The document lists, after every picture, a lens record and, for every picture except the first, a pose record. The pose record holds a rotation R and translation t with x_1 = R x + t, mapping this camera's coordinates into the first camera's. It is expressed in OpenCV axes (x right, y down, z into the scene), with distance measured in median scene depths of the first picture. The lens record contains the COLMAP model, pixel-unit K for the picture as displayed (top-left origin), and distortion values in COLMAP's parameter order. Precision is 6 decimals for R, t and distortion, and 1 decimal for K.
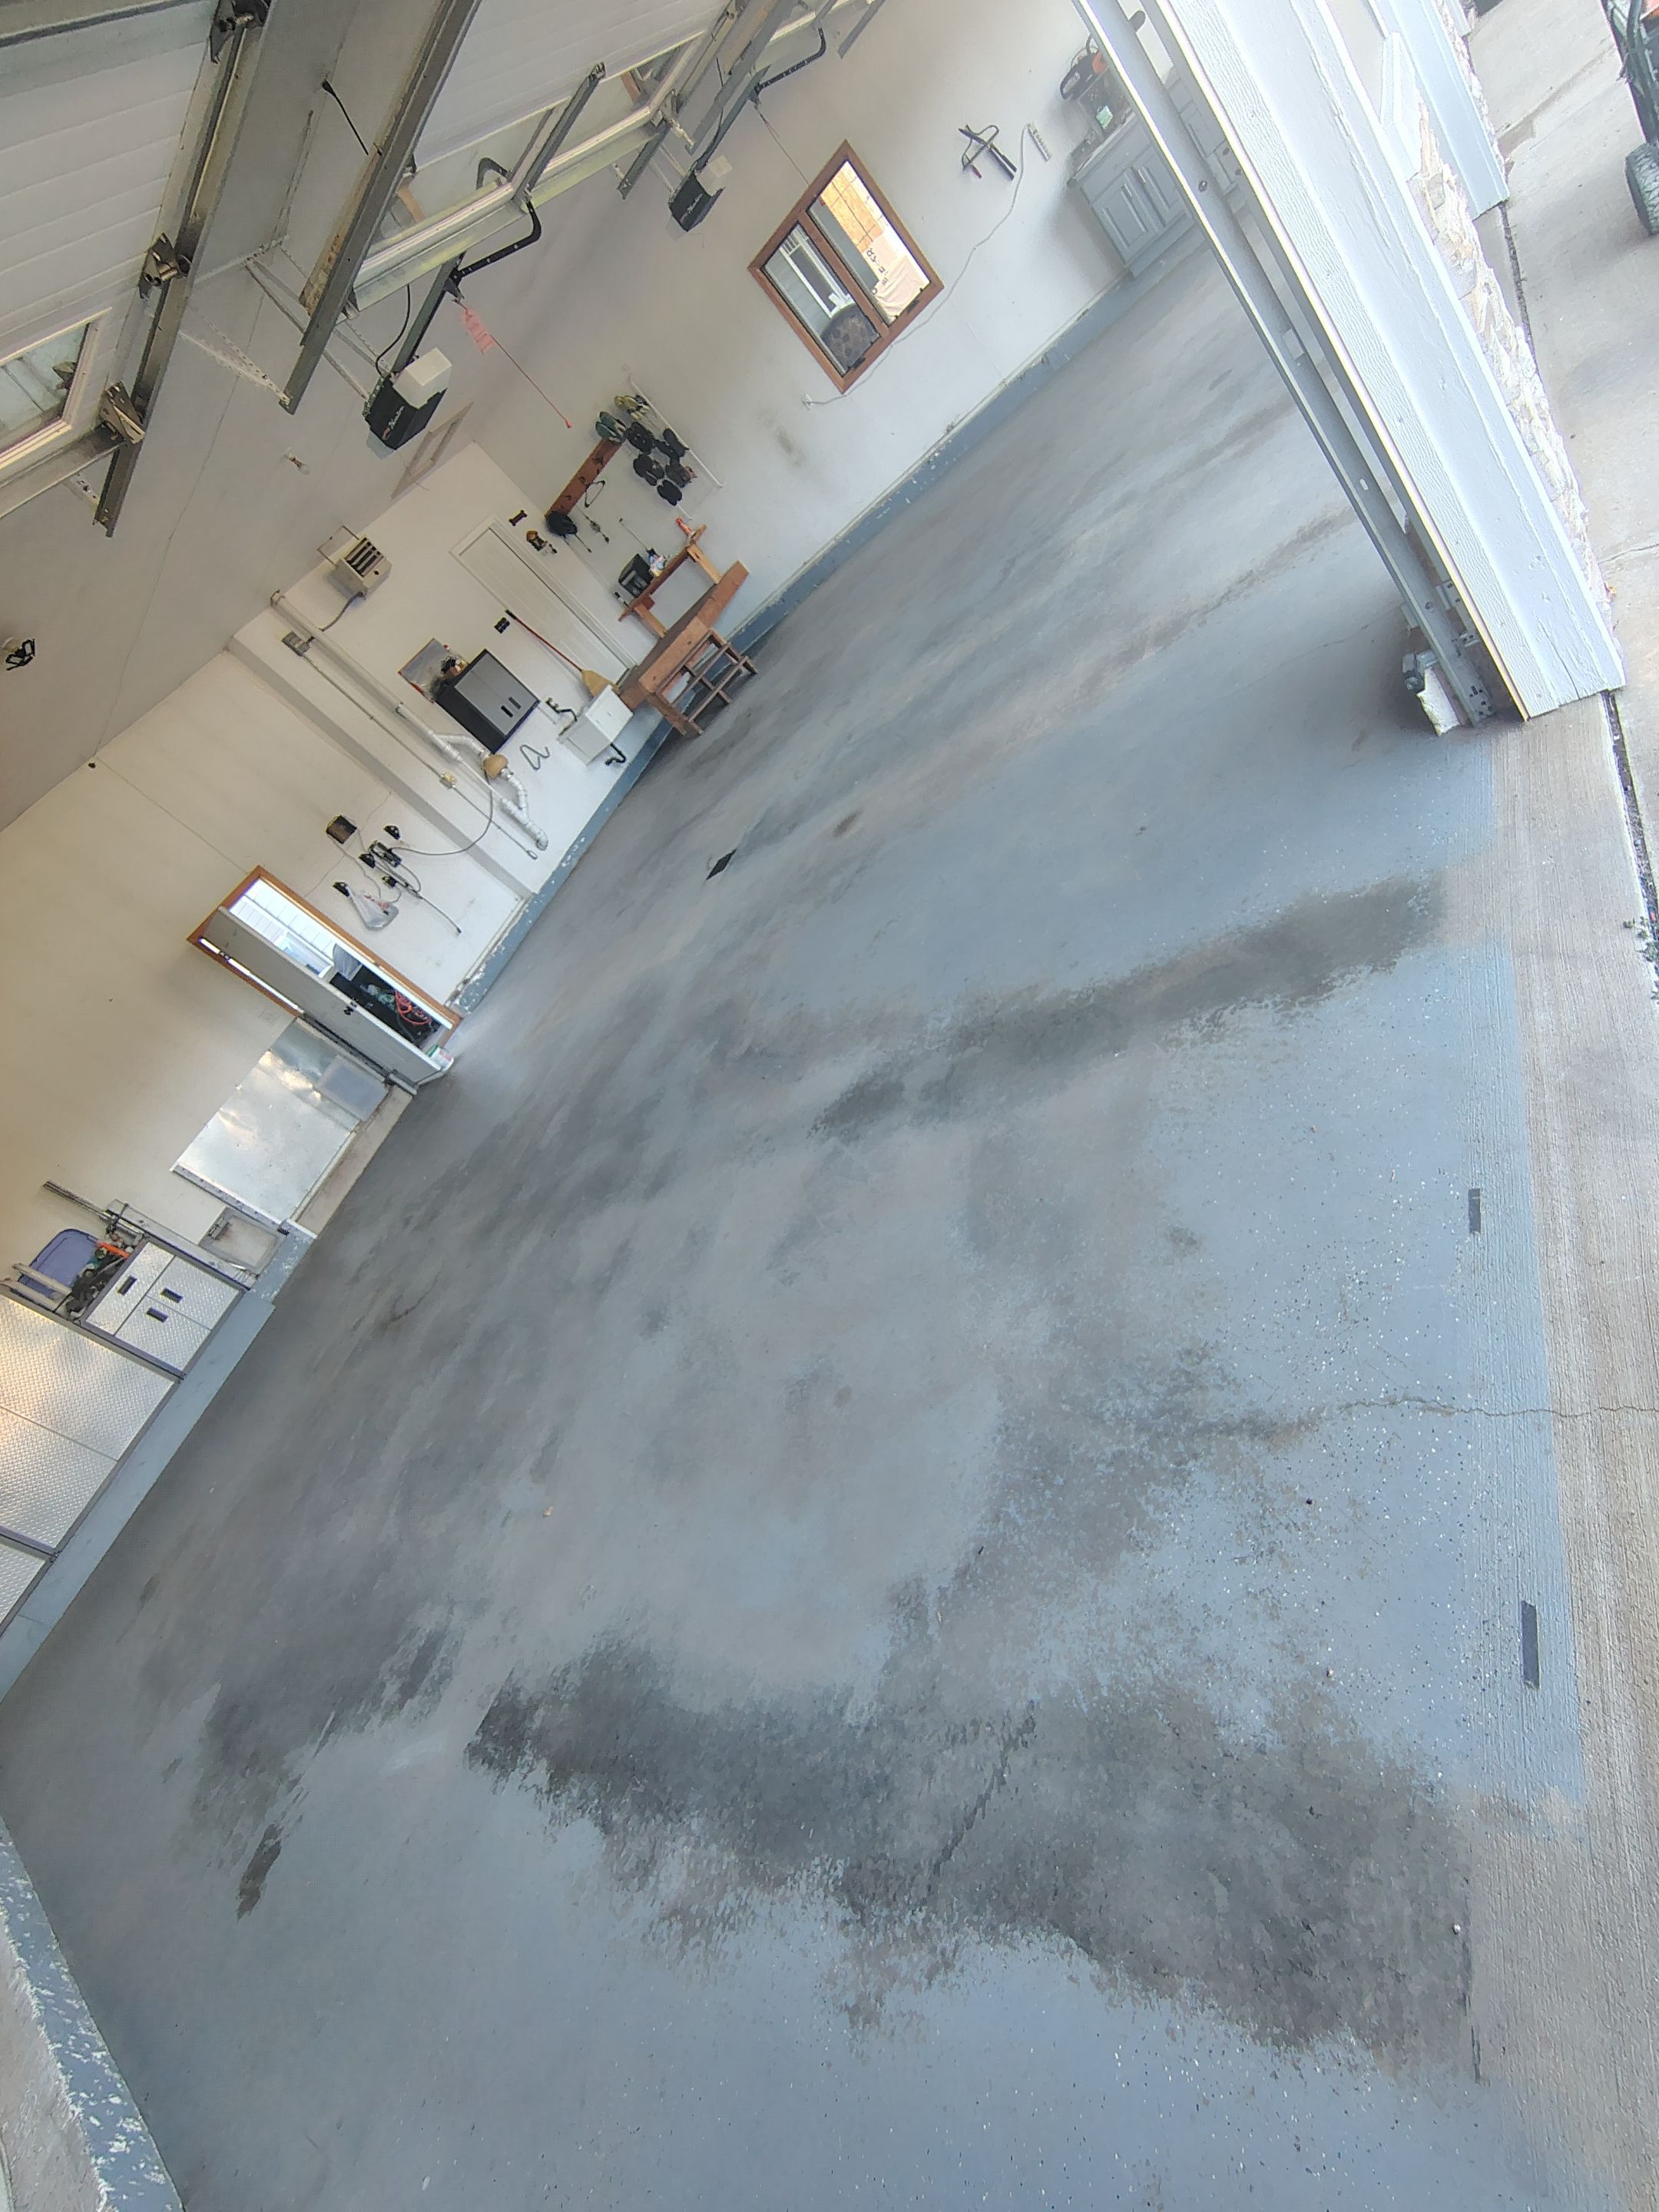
lens RADIAL K [[1026.7, 0, 822.9], [0, 1026.7, 1109.5], [0, 0, 1]] dist [-0.018709, 0.004342]
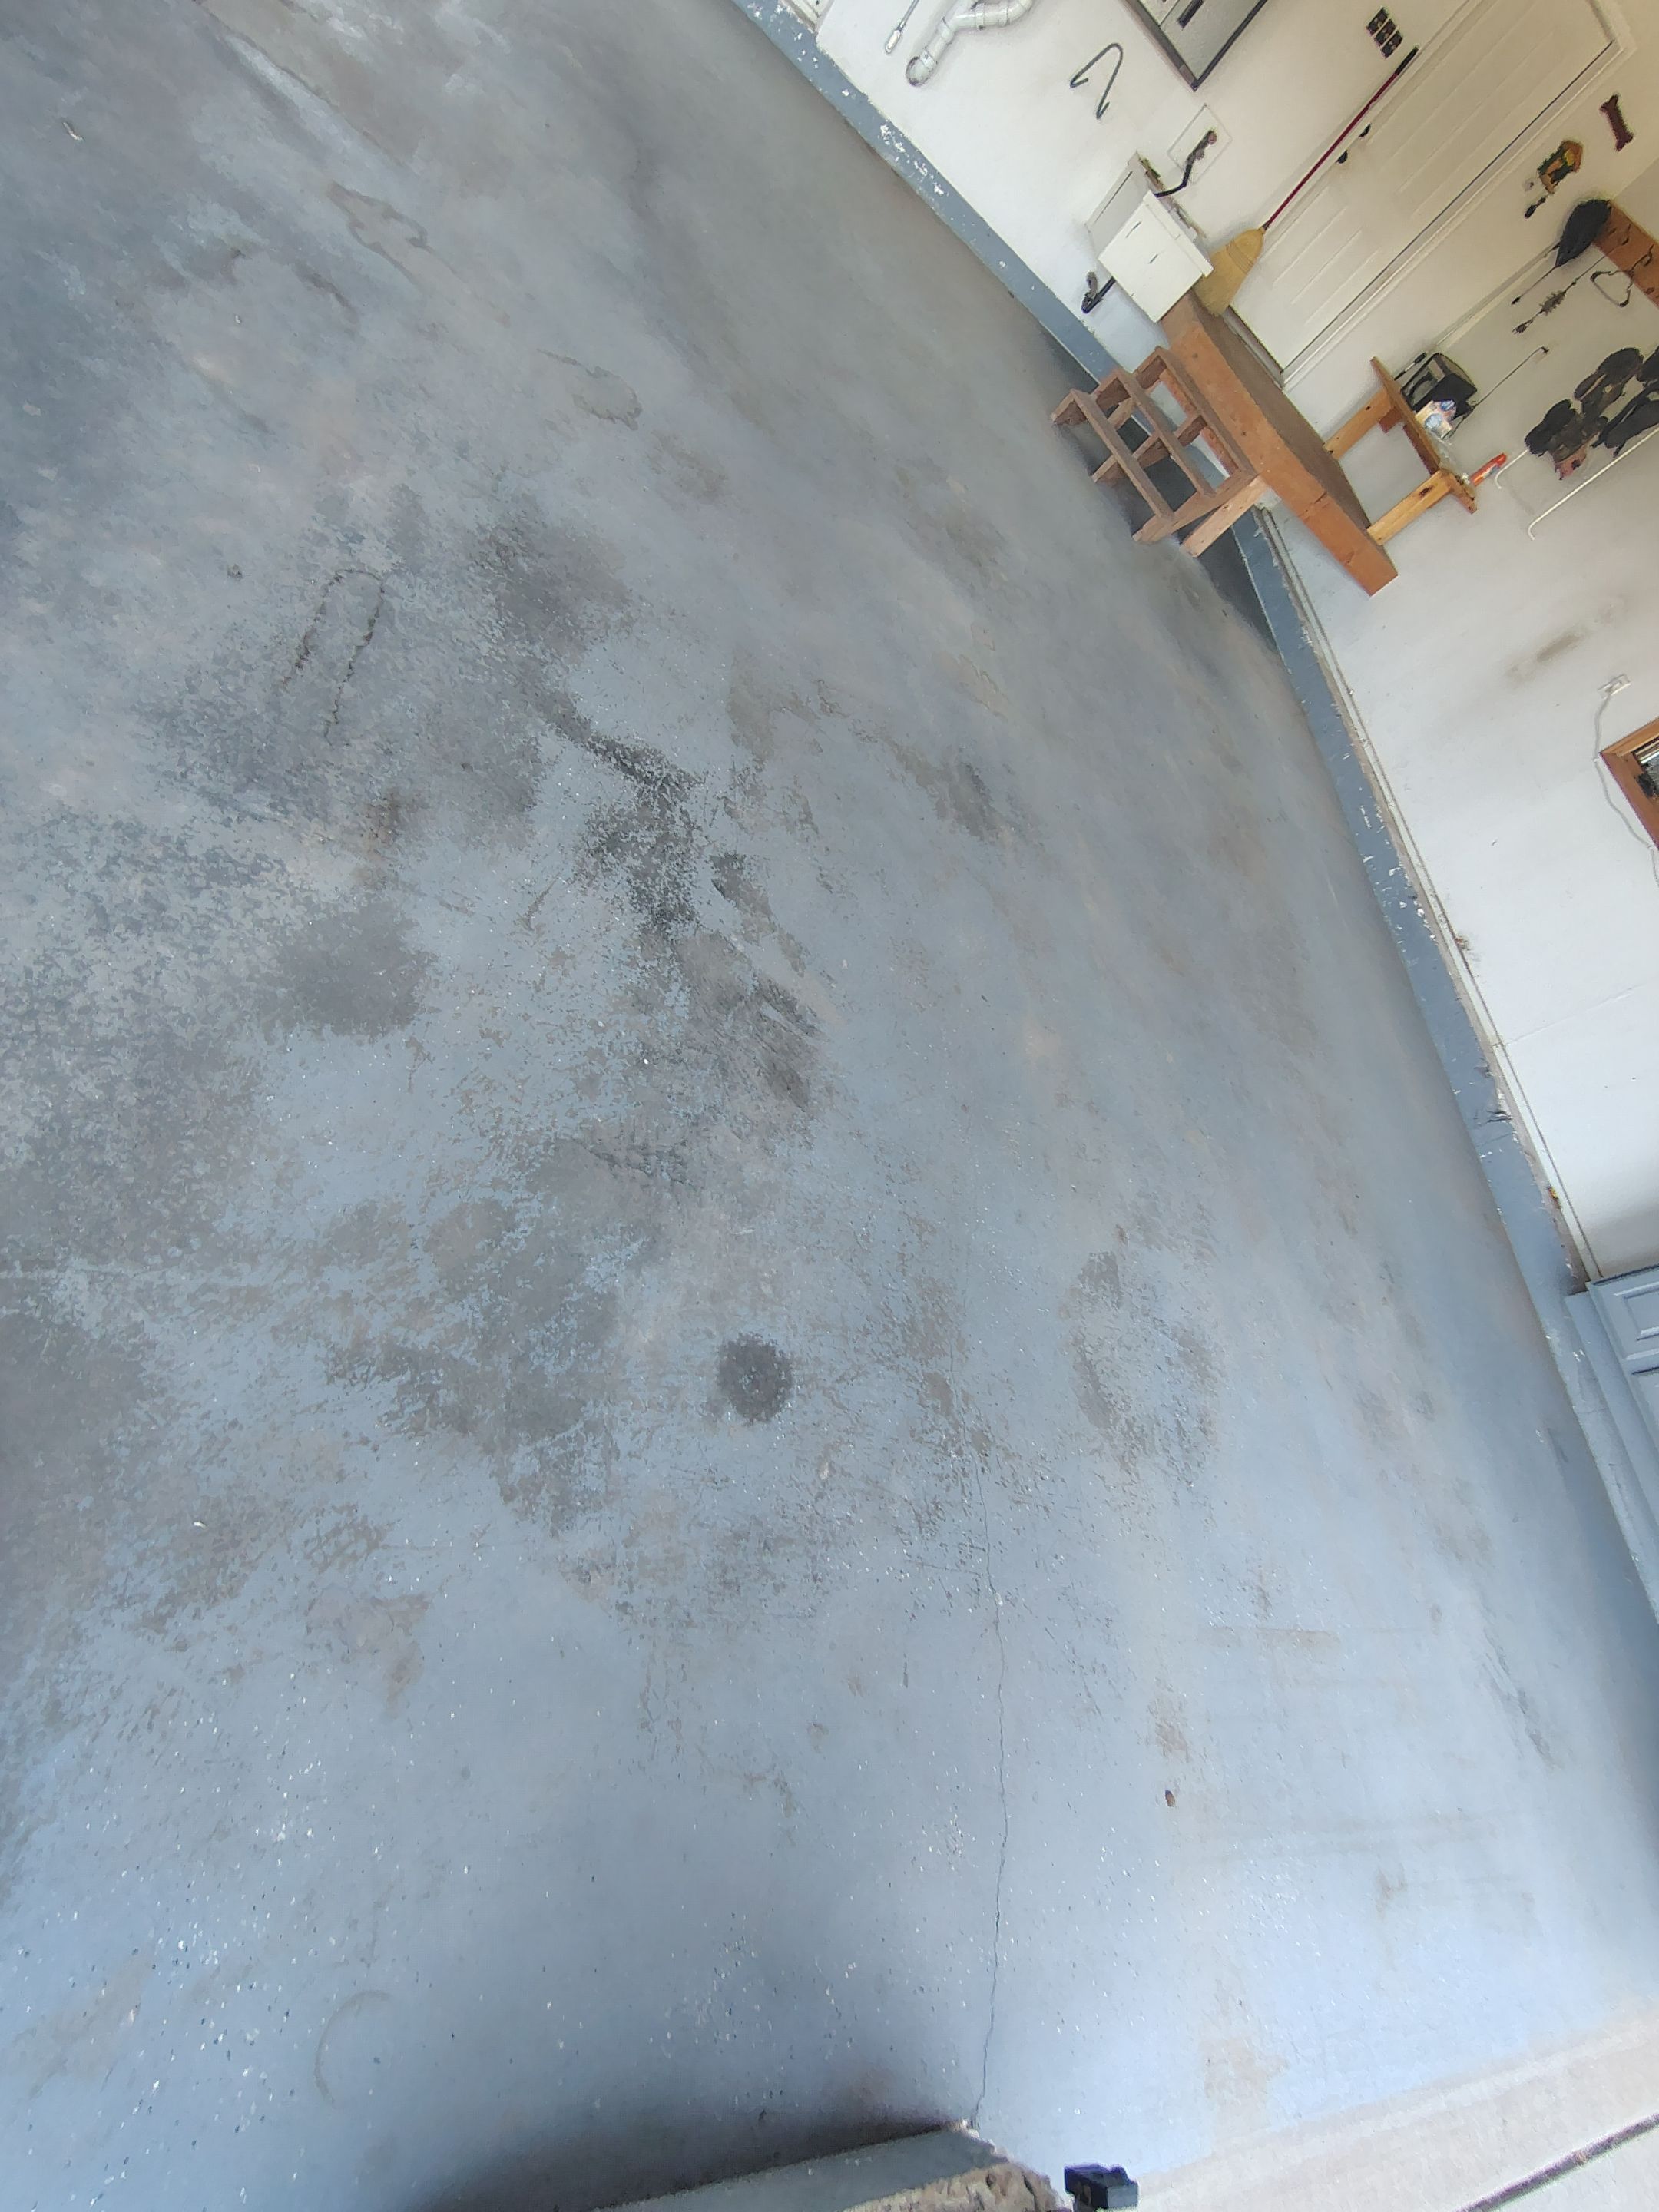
lens RADIAL K [[1026.7, 0, 833.2], [0, 1026.7, 1118.0], [0, 0, 1]] dist [-0.018709, 0.004342]
pose [[-0.158229, 0.951971, 0.262135, 0.372288], [-0.972195, -0.196615, 0.127195, -1.295069], [0.172625, -0.234720, 0.956612, 1.201553]]
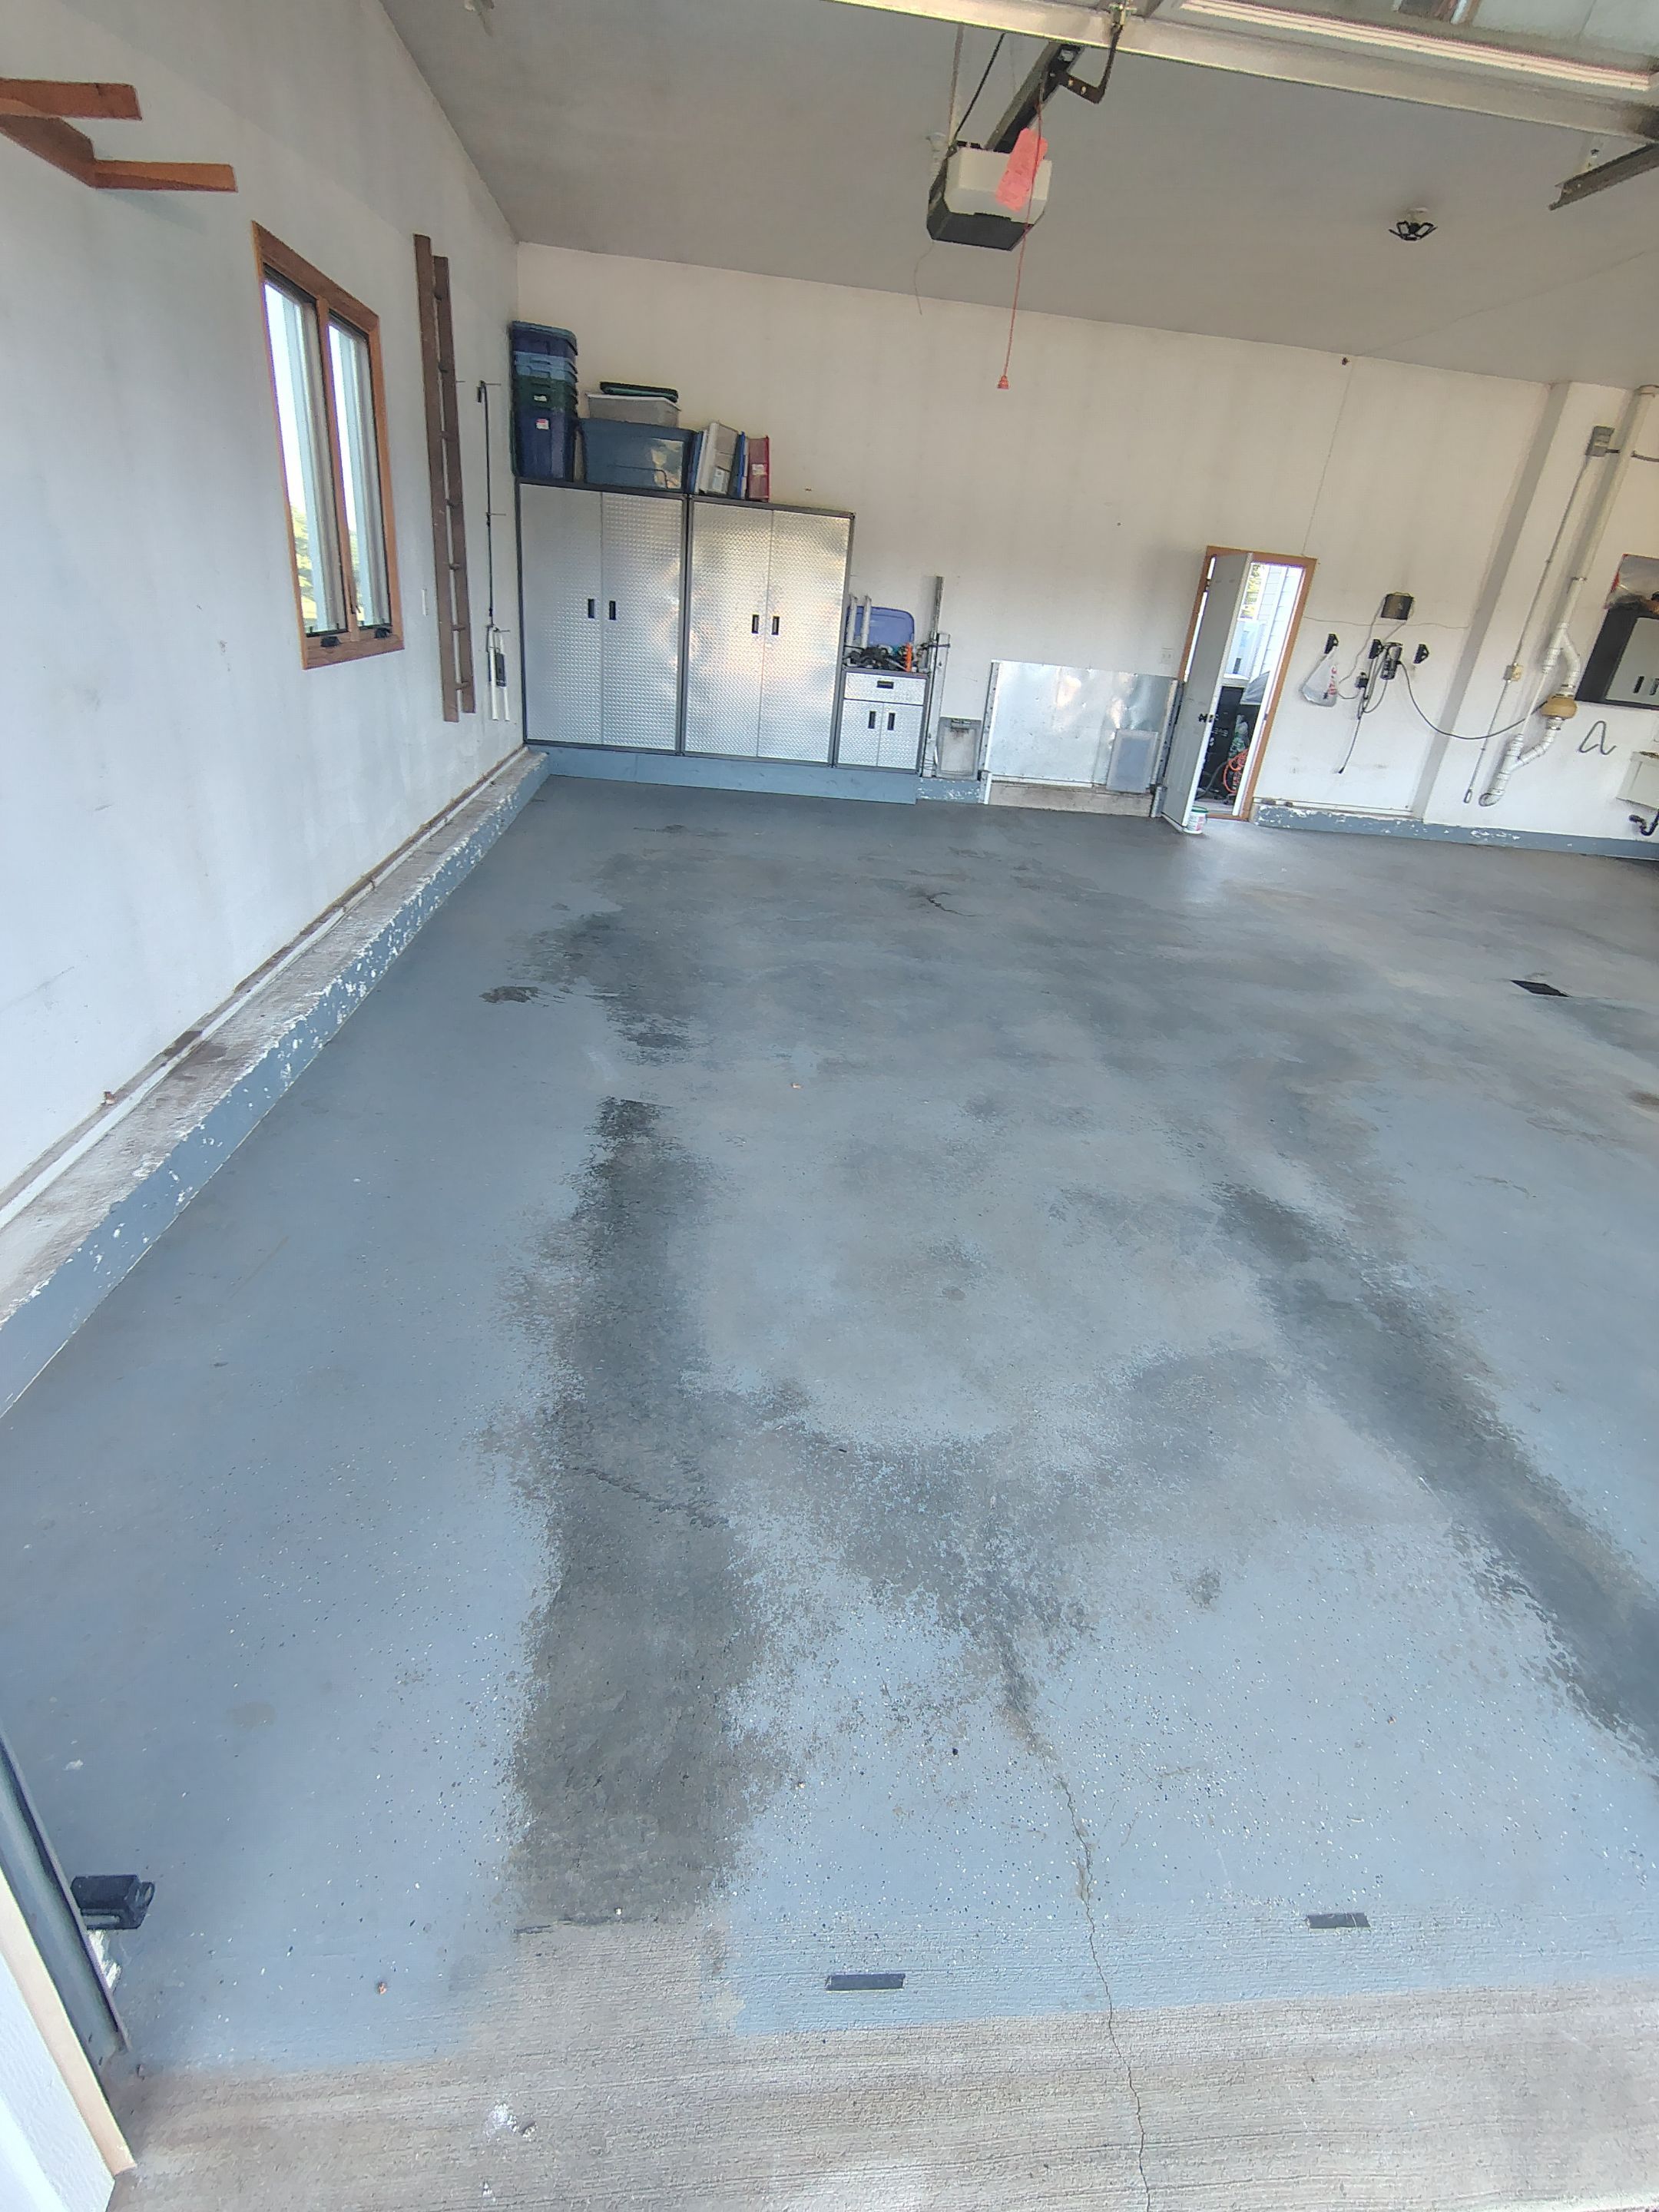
lens RADIAL K [[1026.7, 0, 817.2], [0, 1026.7, 1103.9], [0, 0, 1]] dist [-0.018709, 0.004342]
pose [[0.301356, 0.916707, -0.262359, 0.060876], [-0.835179, 0.386528, 0.391244, -0.071557], [0.460065, 0.101213, 0.882097, -0.002394]]
